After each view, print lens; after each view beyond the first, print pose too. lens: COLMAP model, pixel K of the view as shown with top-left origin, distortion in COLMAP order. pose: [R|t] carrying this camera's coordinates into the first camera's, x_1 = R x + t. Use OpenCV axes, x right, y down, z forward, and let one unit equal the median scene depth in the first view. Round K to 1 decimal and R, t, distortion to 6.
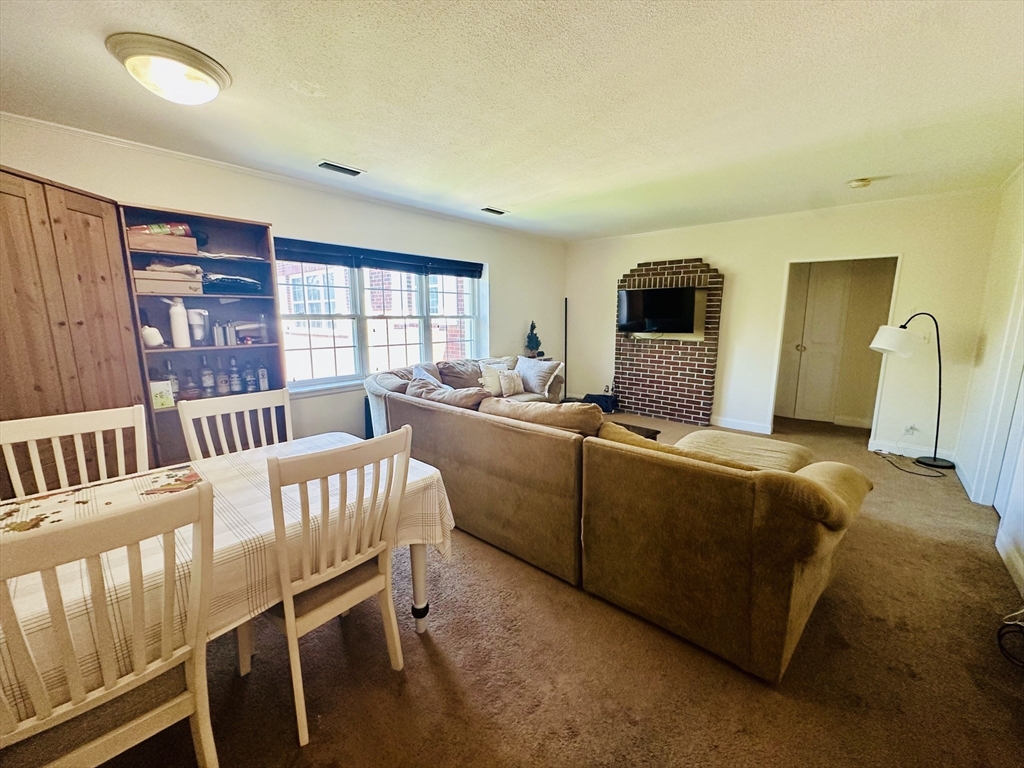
lens RADIAL K [[406.7, 0, 513.1], [0, 406.7, 385.6], [0, 0, 1]] dist [0.003031, 0.000151]
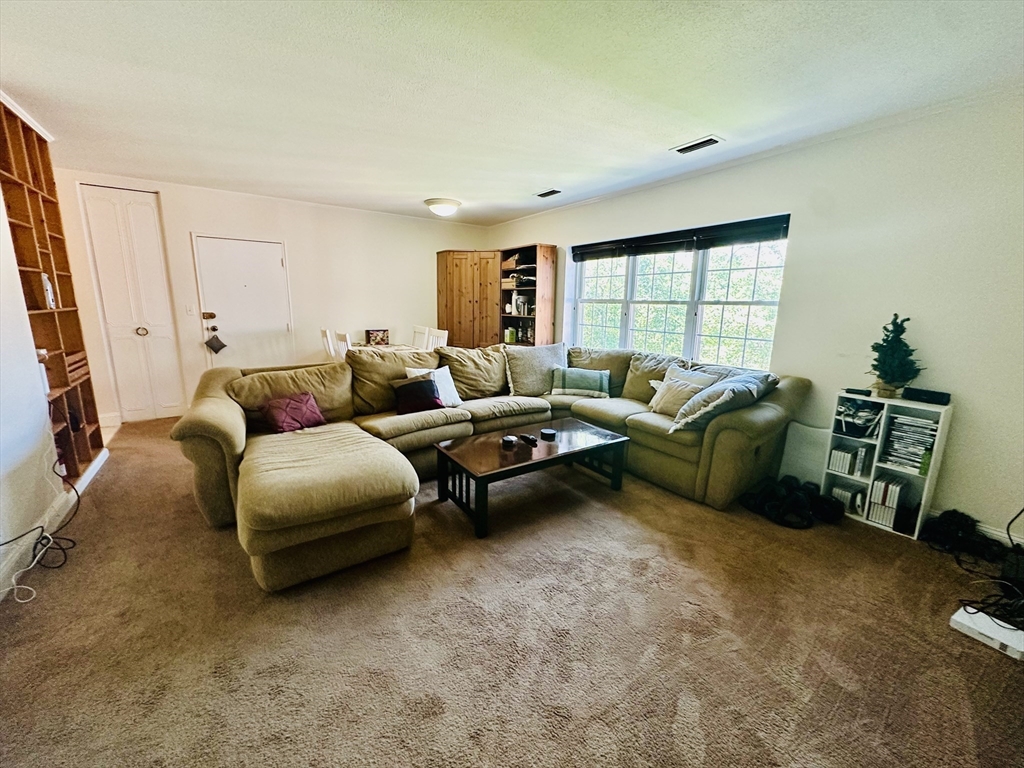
lens RADIAL K [[406.7, 0, 512.3], [0, 406.7, 382.2], [0, 0, 1]] dist [0.003031, 0.000151]
pose [[-0.252207, 0.190522, -0.948732, 0.789625], [-0.174002, 0.955517, 0.238141, -0.167136], [0.951901, 0.225142, -0.207837, 0.982723]]
